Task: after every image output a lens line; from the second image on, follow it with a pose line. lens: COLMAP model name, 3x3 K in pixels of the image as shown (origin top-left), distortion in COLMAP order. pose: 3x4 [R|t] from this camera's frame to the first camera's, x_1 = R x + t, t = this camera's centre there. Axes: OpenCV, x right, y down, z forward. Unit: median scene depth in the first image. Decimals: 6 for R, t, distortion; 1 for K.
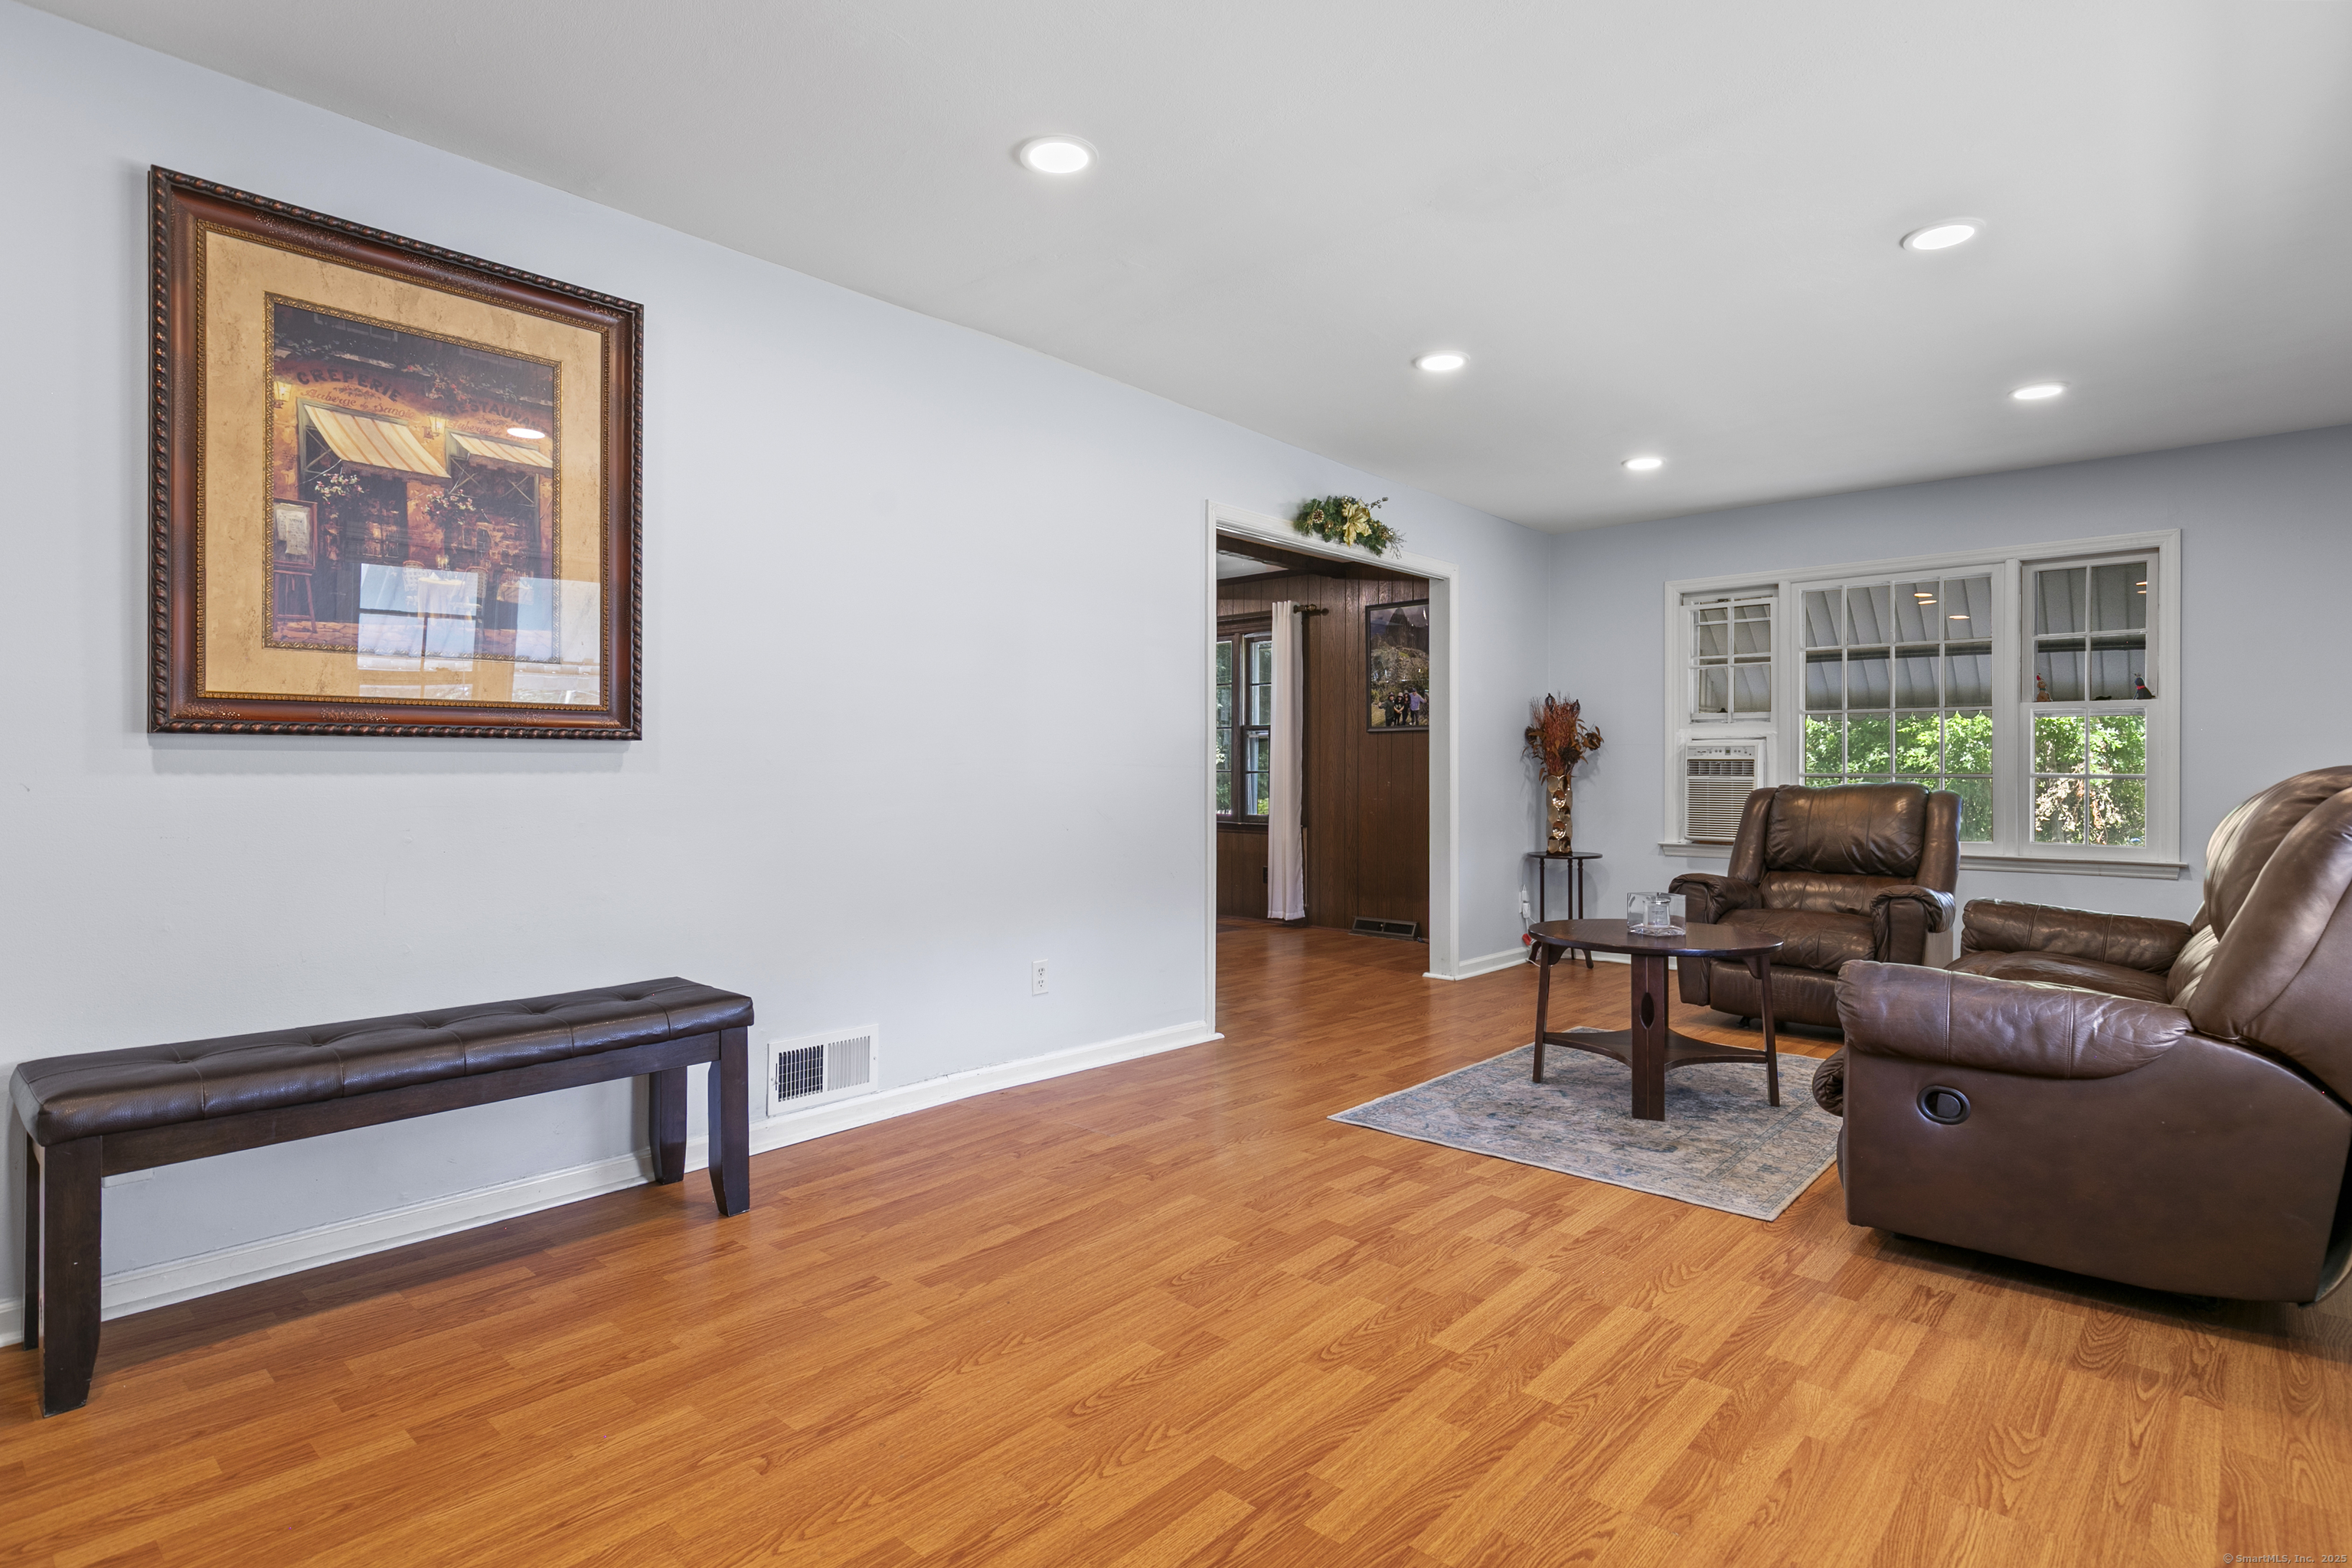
lens RADIAL K [[1157.2, 0, 1204.8], [0, 1157.2, 774.1], [0, 0, 1]] dist [0.000891, -0.000148]
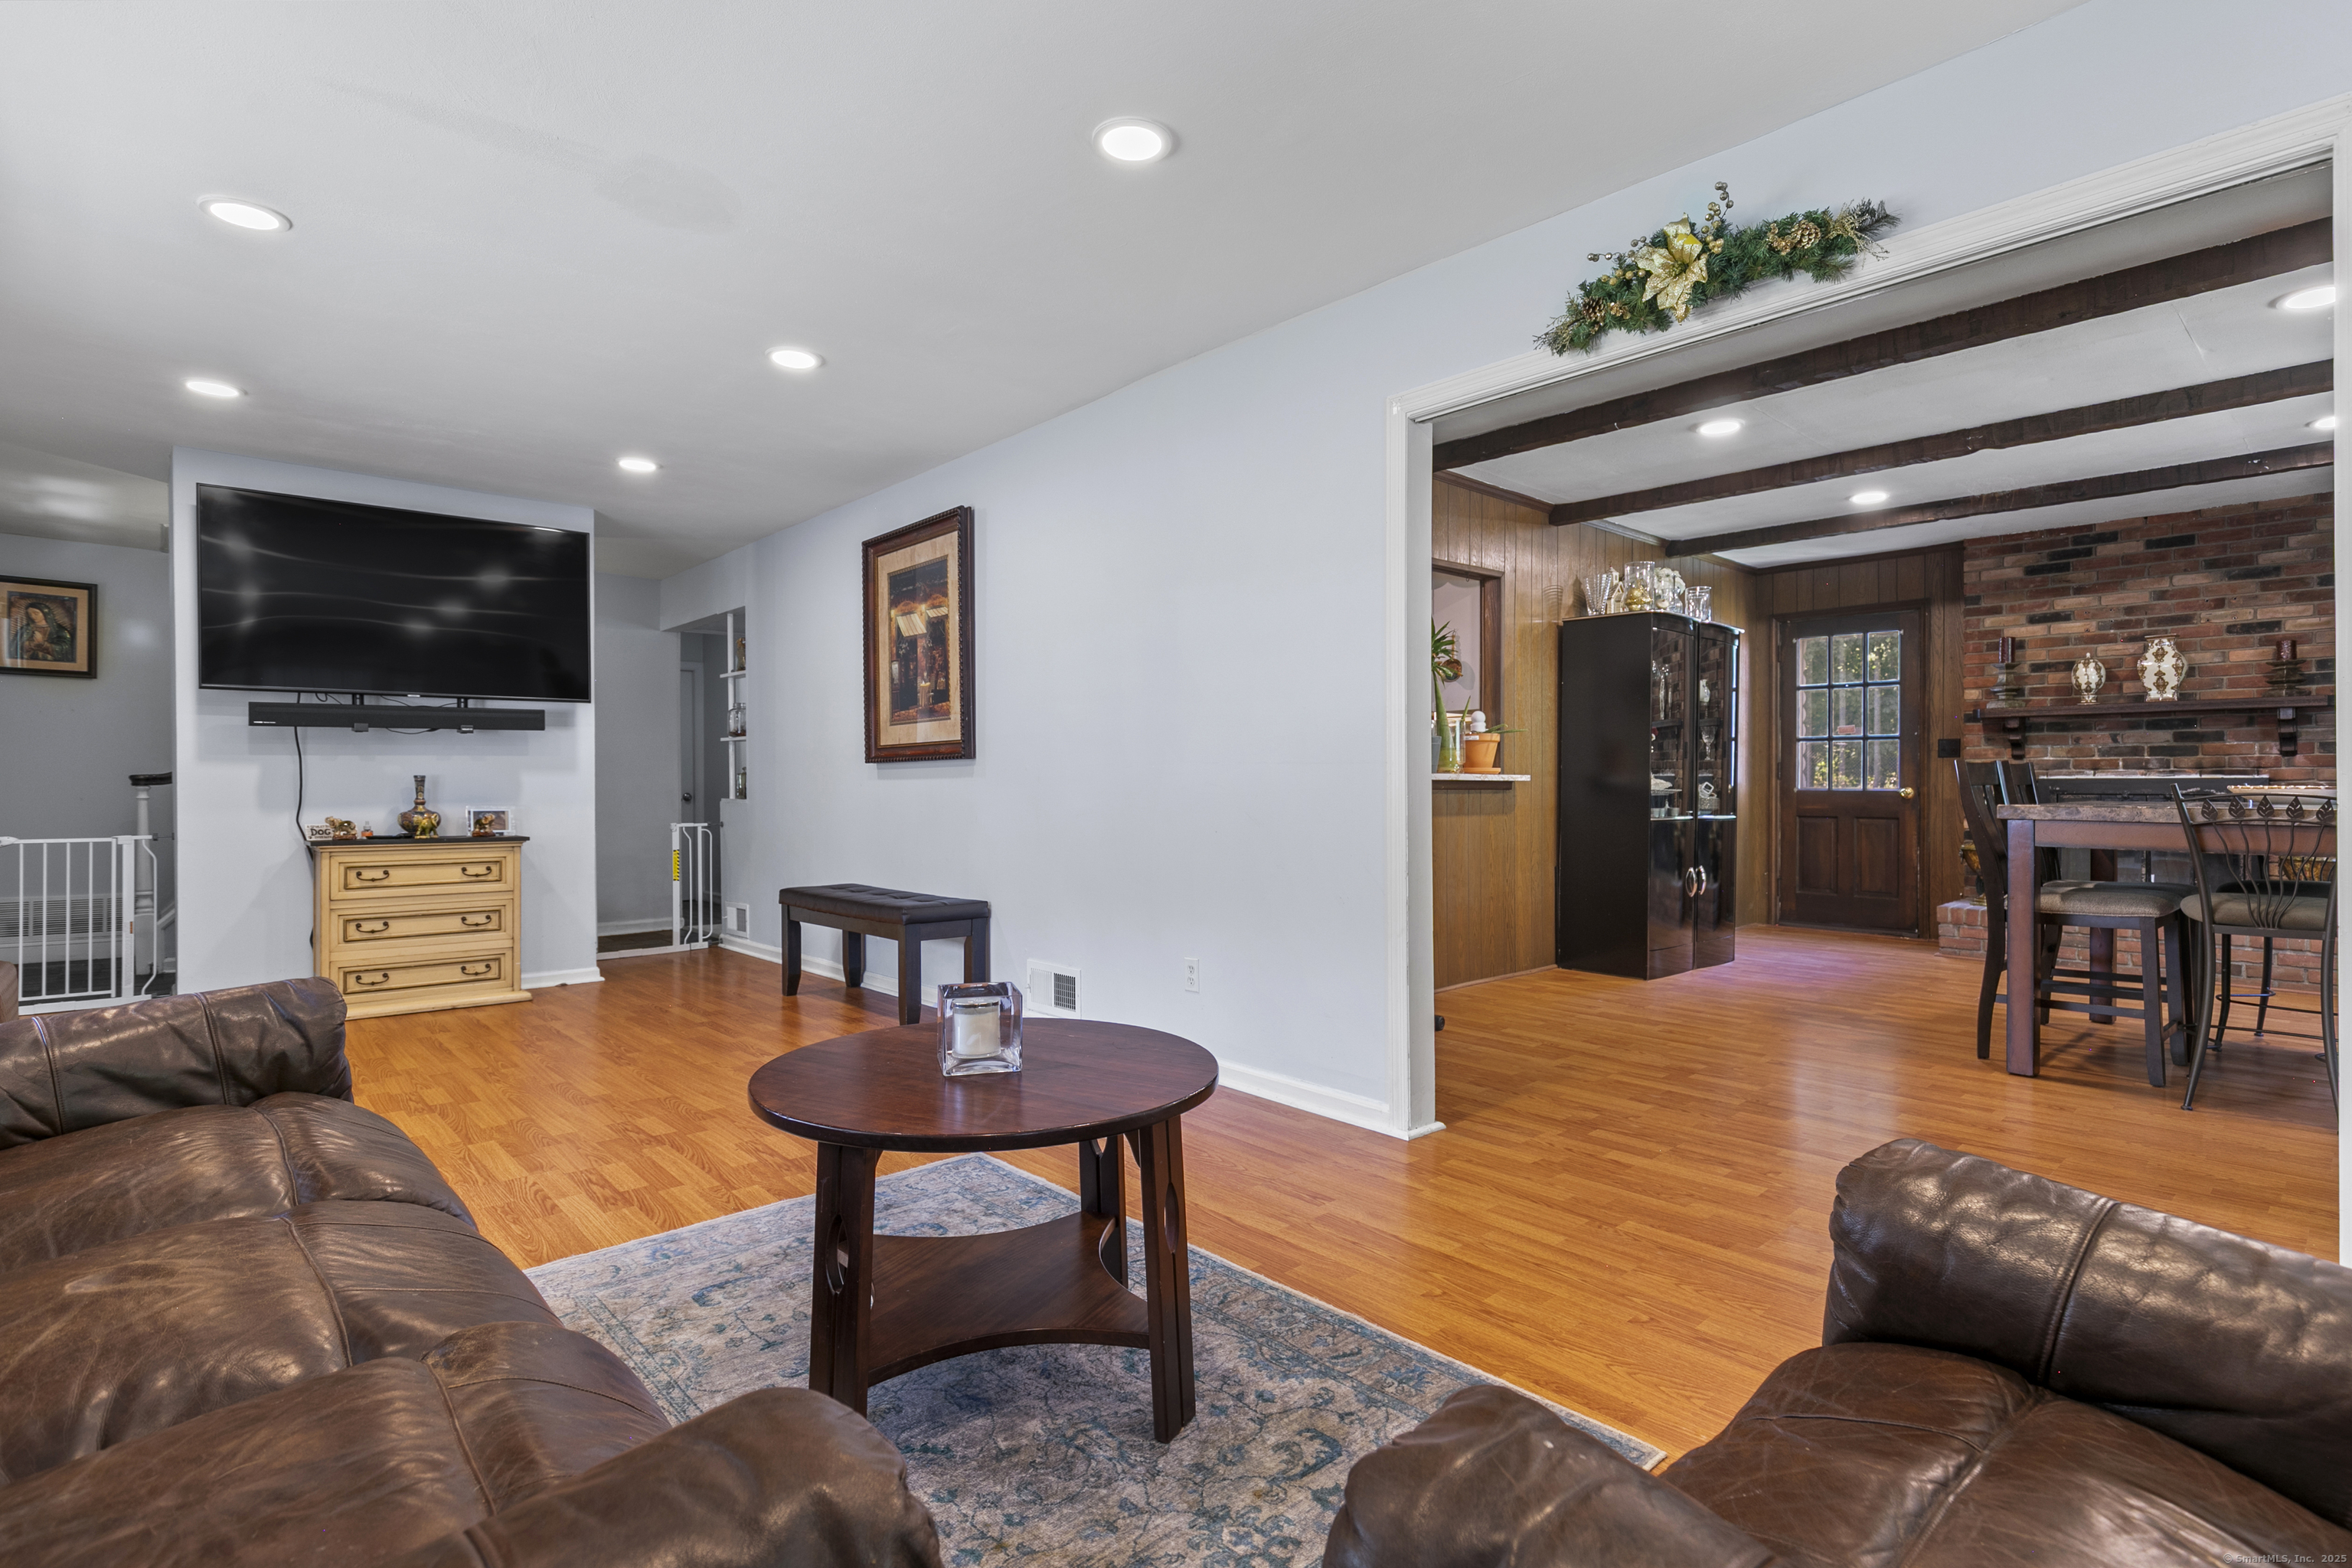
lens RADIAL K [[1157.2, 0, 1193.9], [0, 1157.2, 783.4], [0, 0, 1]] dist [0.000891, -0.000148]
pose [[-0.107009, -0.002931, -0.994254, 1.393646], [0.003582, 0.999988, -0.003334, 0.017636], [0.994252, -0.003918, -0.106998, 1.786783]]
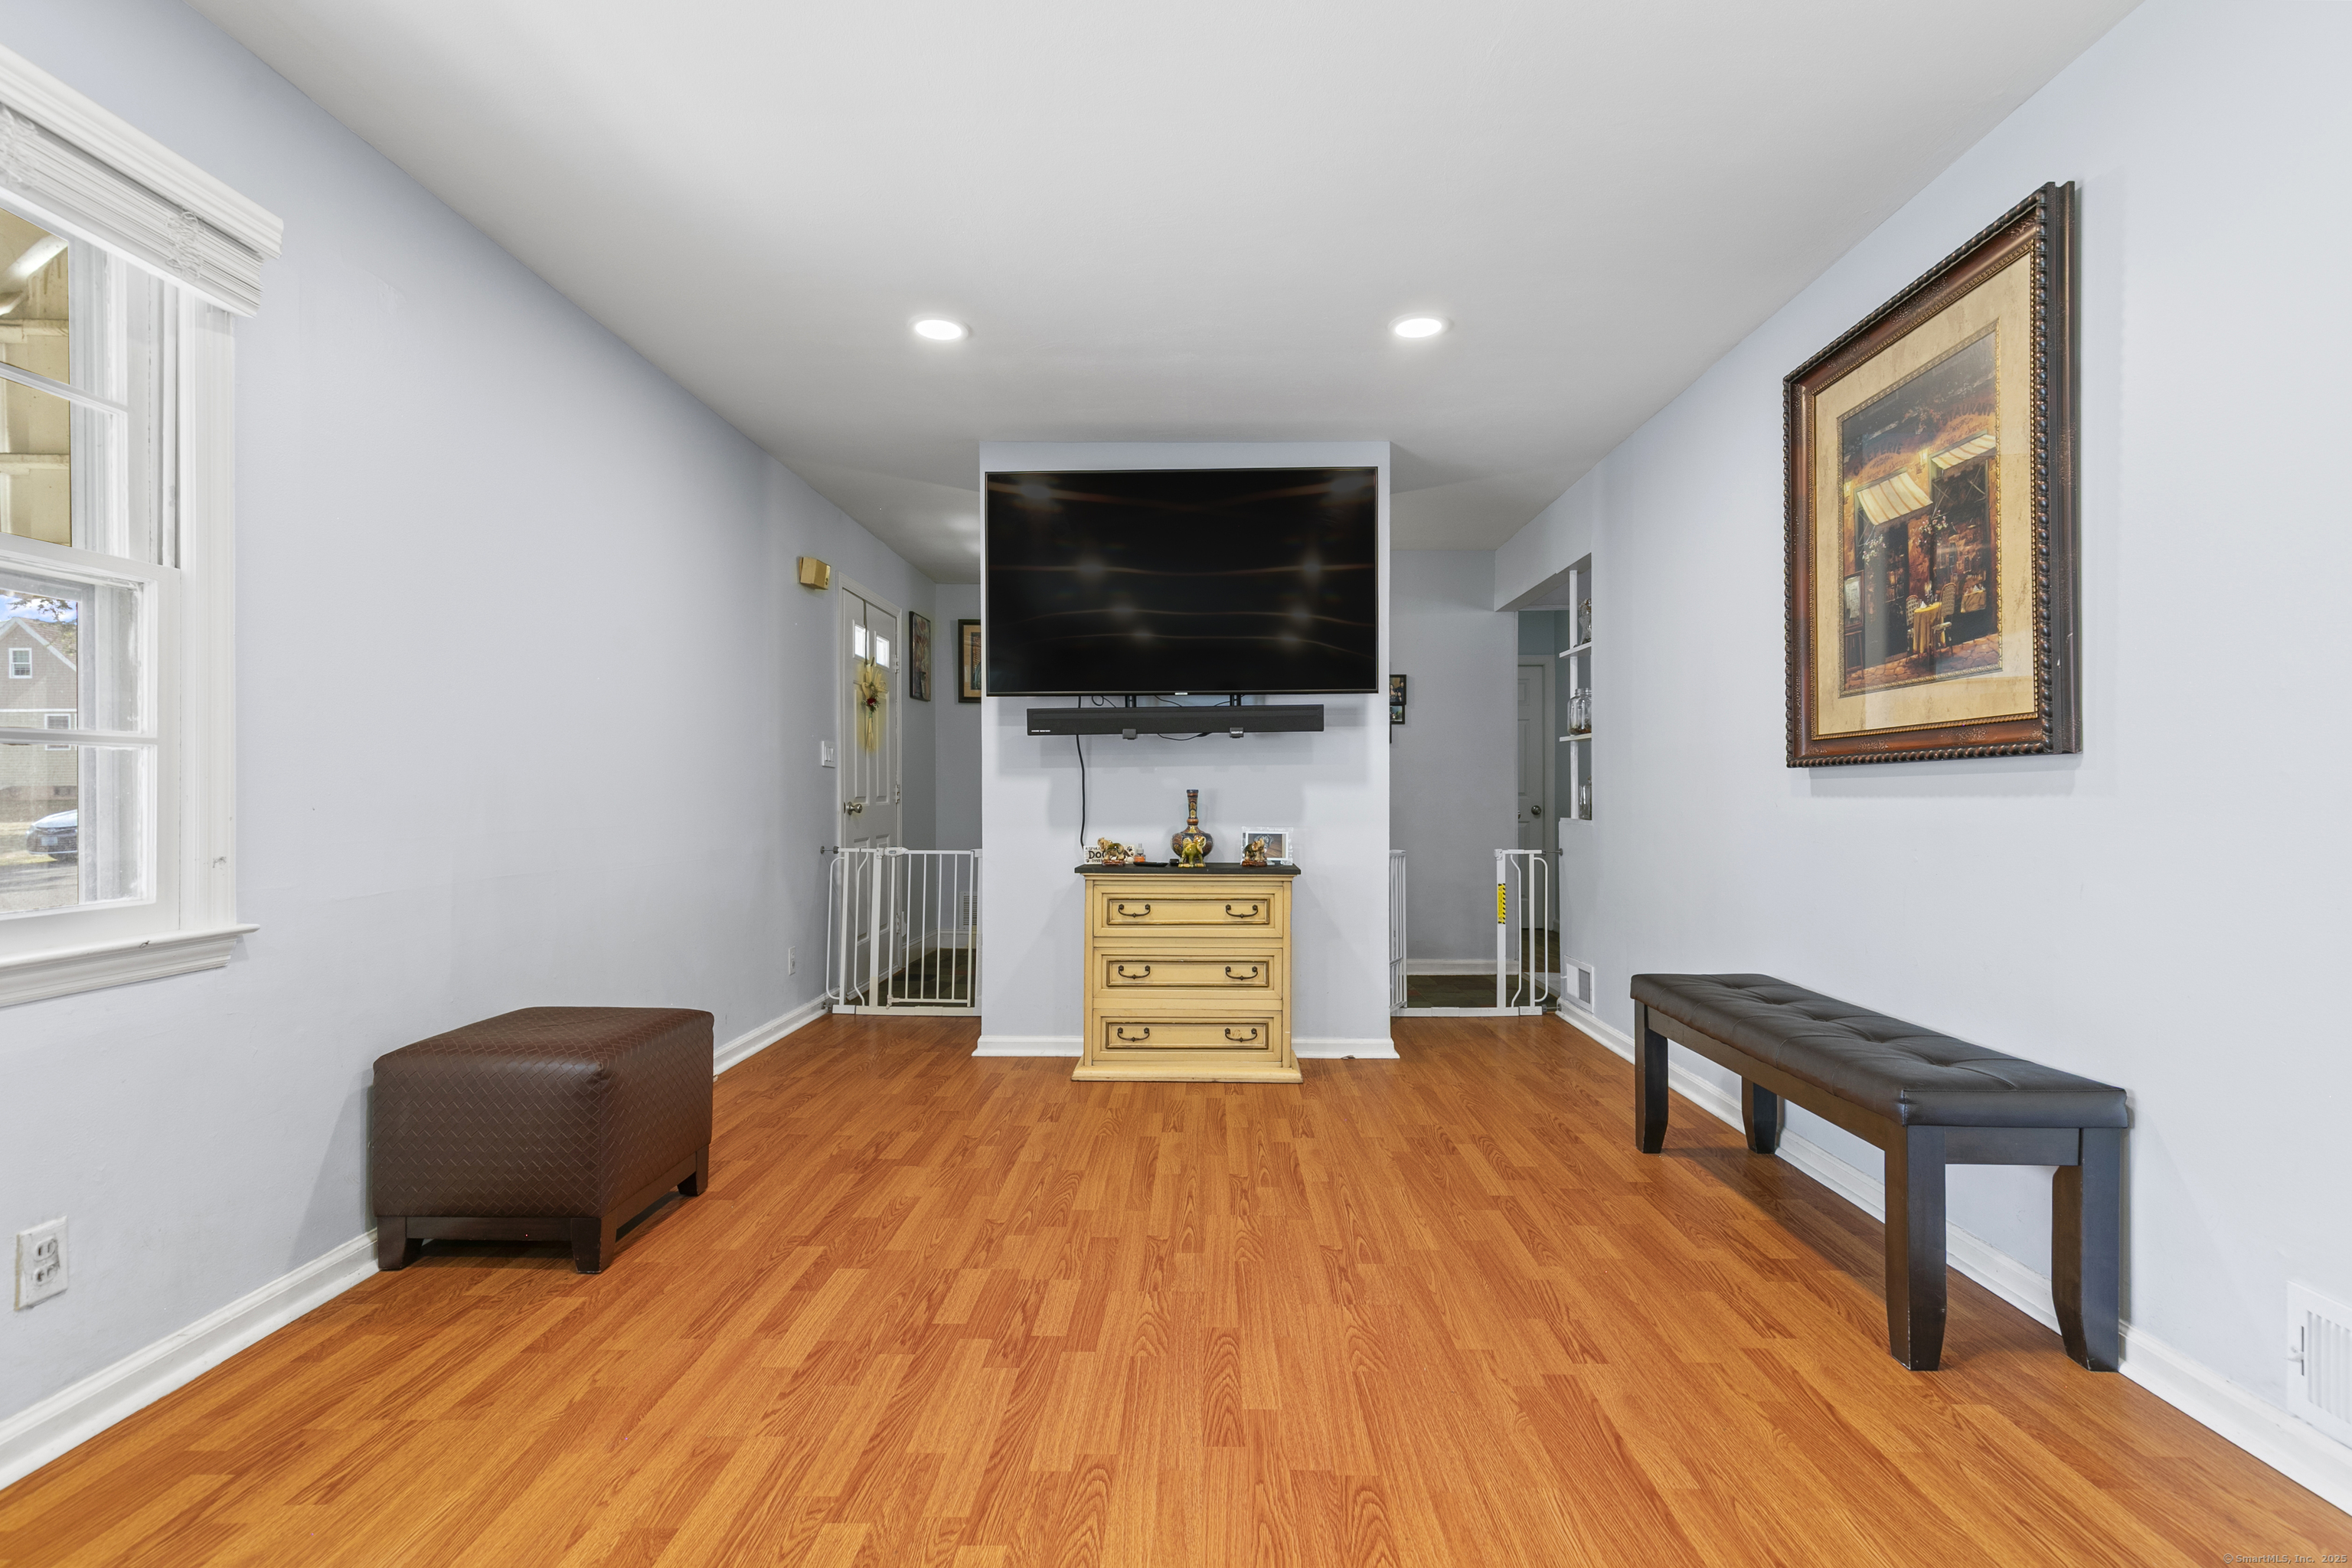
lens RADIAL K [[1059.3, 0, 1187.7], [0, 1059.3, 798.0], [0, 0, 1]] dist [0.011710, -0.005449]
pose [[-0.760325, 0.001901, -0.649540, 0.471792], [-0.000228, 0.999995, 0.003193, -0.001829], [0.649543, 0.002576, -0.760320, 1.365076]]
